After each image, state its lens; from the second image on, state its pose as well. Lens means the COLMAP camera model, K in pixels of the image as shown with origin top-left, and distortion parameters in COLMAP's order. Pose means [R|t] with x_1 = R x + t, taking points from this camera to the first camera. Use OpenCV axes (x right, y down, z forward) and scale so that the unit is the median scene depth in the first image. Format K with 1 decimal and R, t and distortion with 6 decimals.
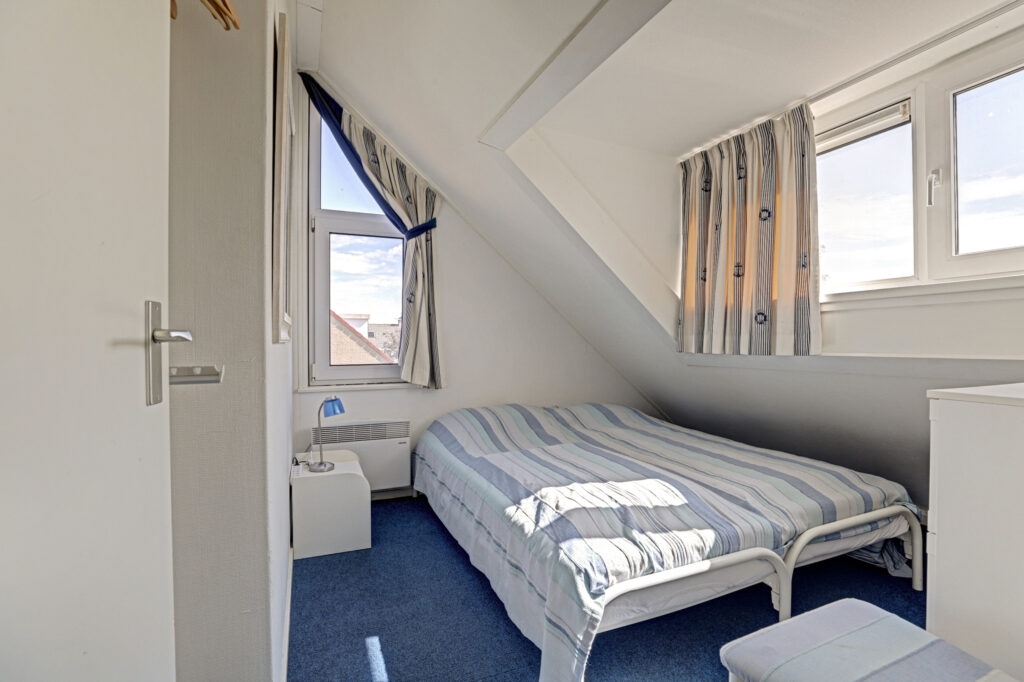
lens RADIAL K [[459.9, 0, 512.0], [0, 459.9, 341.0], [0, 0, 1]] dist [-0.000200, -0.000003]
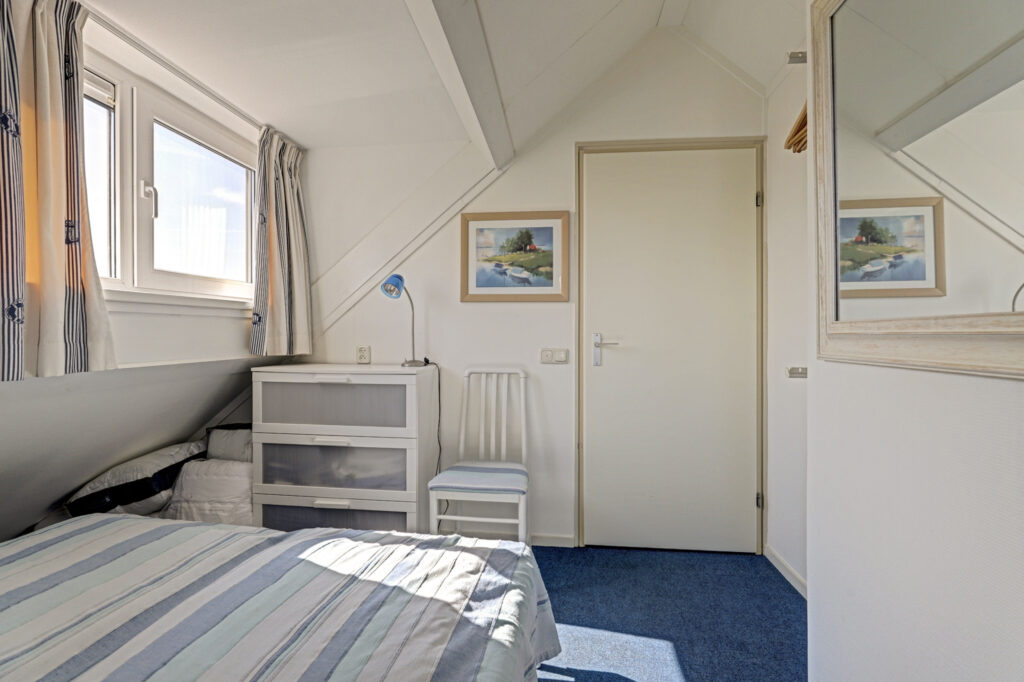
lens RADIAL K [[459.9, 0, 512.0], [0, 459.9, 341.0], [0, 0, 1]] dist [-0.000200, -0.000003]
pose [[-0.858753, -0.004570, 0.512370, -0.317093], [-0.003971, 0.999990, 0.002262, -0.021793], [-0.512375, -0.000092, -0.858762, 1.501142]]
